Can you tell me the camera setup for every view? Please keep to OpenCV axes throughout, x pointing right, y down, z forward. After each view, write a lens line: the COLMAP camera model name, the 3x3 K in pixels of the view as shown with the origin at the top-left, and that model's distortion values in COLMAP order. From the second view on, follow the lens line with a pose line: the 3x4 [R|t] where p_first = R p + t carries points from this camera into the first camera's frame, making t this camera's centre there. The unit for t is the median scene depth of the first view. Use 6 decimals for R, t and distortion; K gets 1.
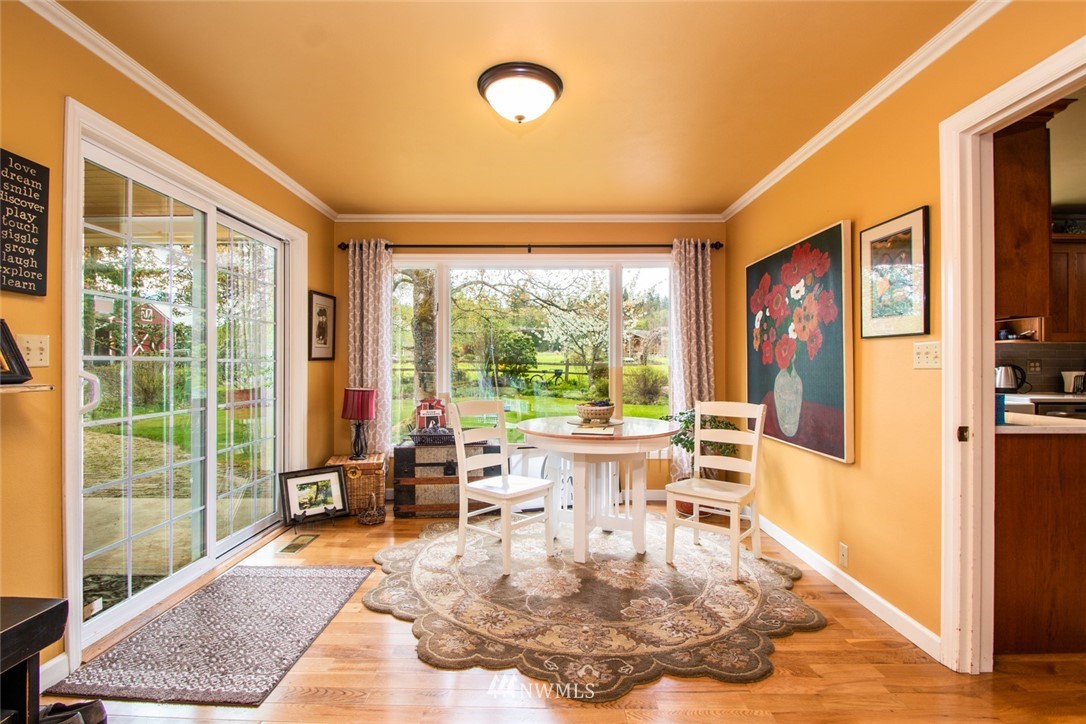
lens RADIAL K [[504.1, 0, 536.9], [0, 504.1, 364.7], [0, 0, 1]] dist [0.001034, 0.000017]
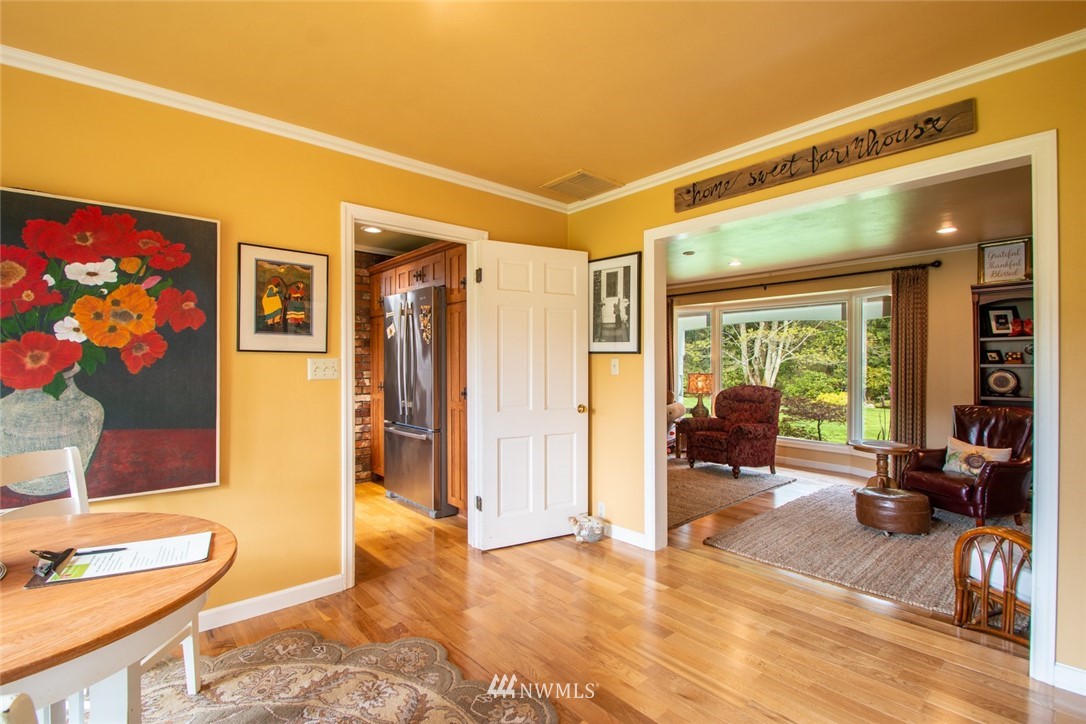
lens RADIAL K [[504.1, 0, 536.9], [0, 504.1, 364.7], [0, 0, 1]] dist [0.001034, 0.000017]
pose [[-0.655298, -0.003922, 0.755360, -0.490868], [-0.001542, 0.999991, 0.003854, -0.031281], [-0.755368, 0.001361, -0.655299, 1.234853]]
